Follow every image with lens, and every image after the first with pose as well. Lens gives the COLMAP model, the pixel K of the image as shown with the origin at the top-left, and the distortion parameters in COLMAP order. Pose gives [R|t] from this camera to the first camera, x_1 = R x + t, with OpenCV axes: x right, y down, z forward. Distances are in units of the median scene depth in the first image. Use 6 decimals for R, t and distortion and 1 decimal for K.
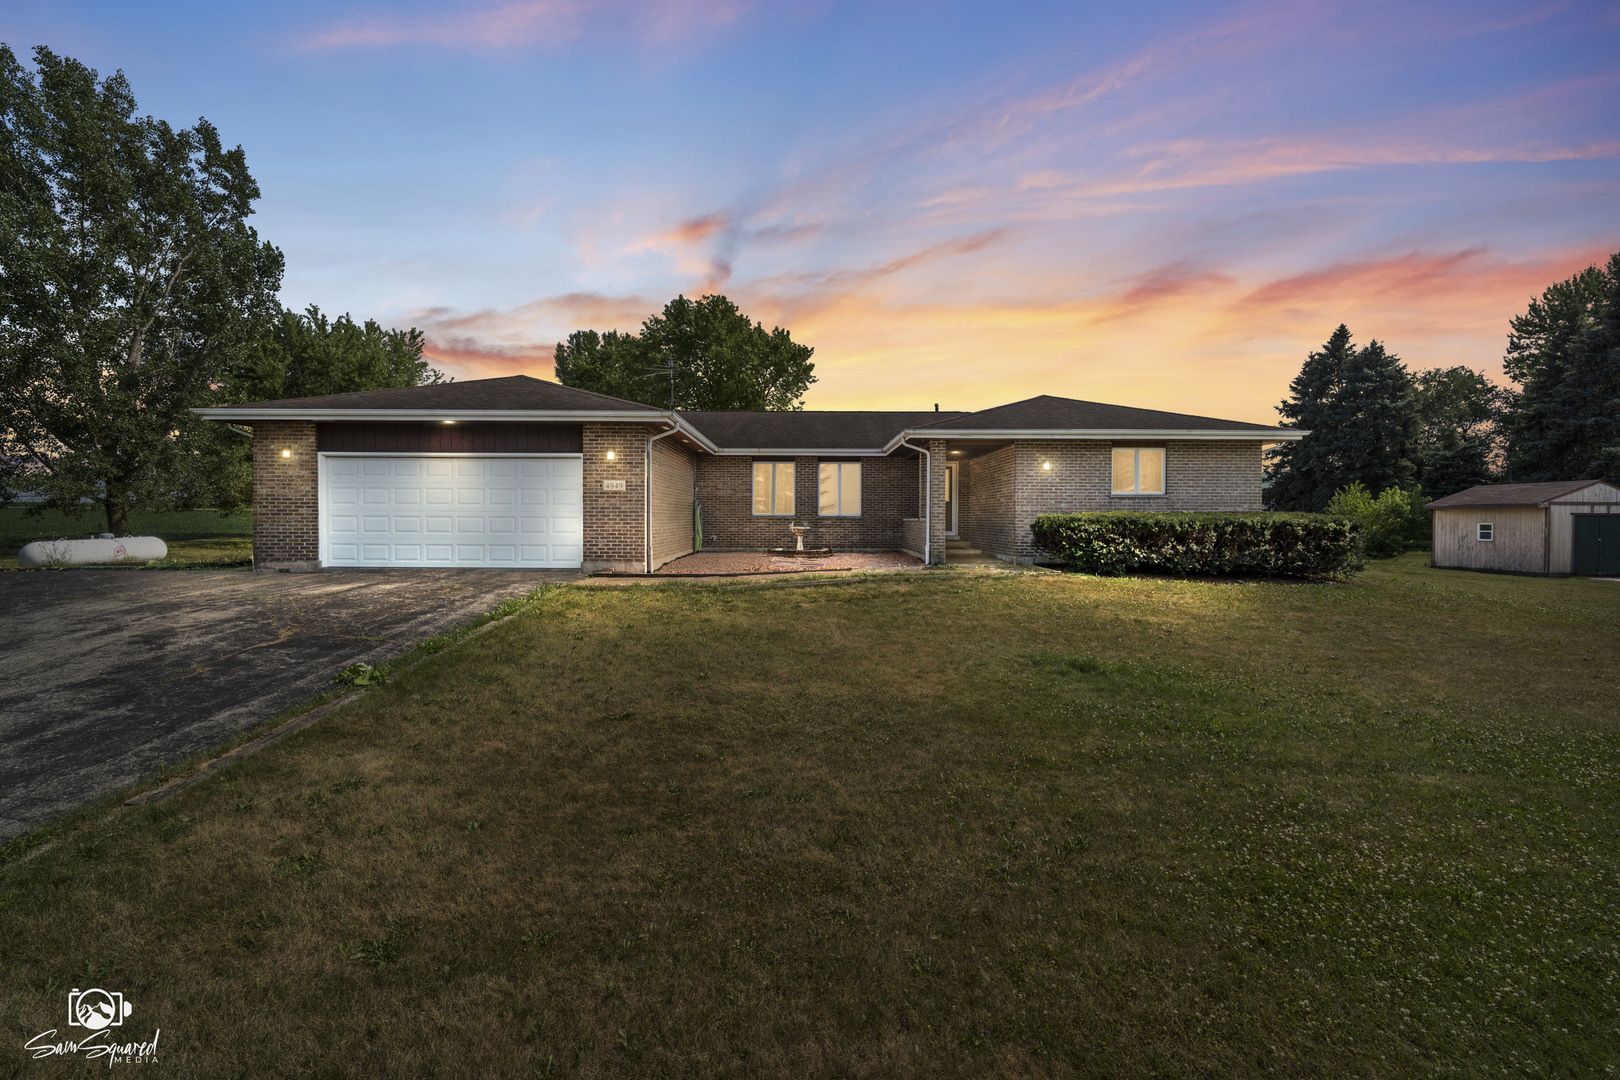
lens RADIAL K [[749.4, 0, 811.0], [0, 749.4, 538.0], [0, 0, 1]] dist [0.003604, -0.001266]
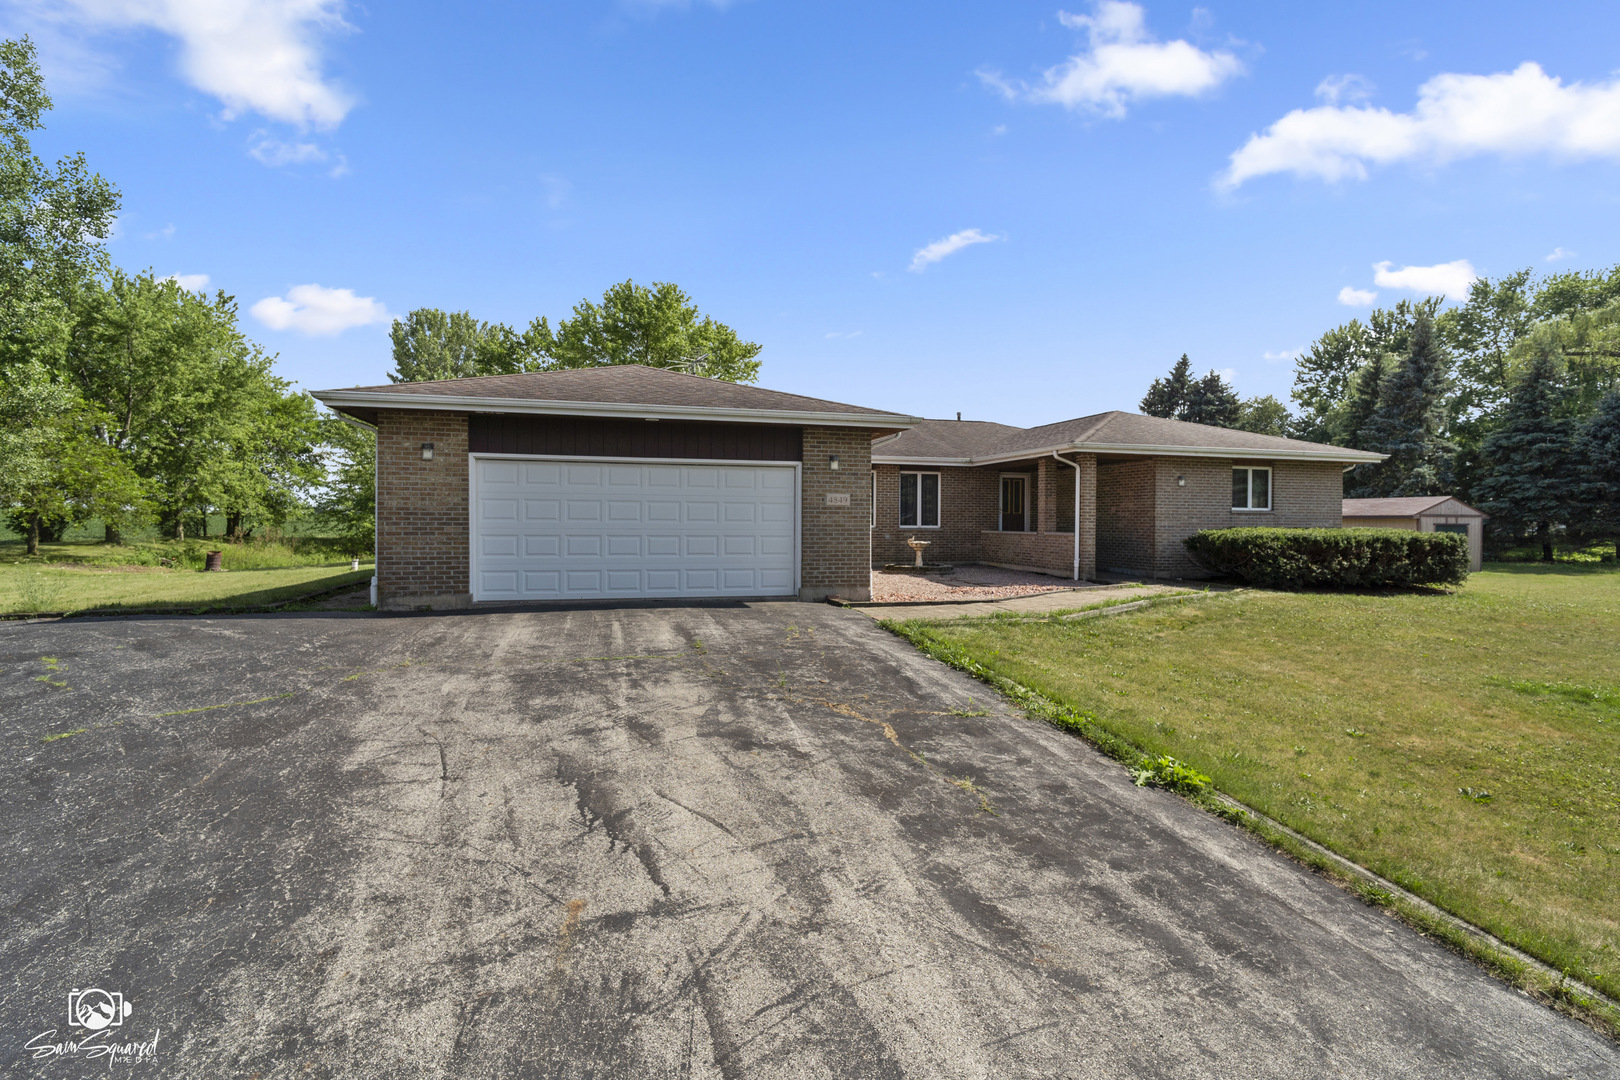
lens RADIAL K [[749.4, 0, 809.9], [0, 749.4, 535.4], [0, 0, 1]] dist [0.003604, -0.001266]
pose [[0.966479, -0.002732, 0.256731, -0.409685], [0.003682, 0.999988, -0.003222, -0.020517], [-0.256719, 0.004059, 0.966478, 0.133026]]
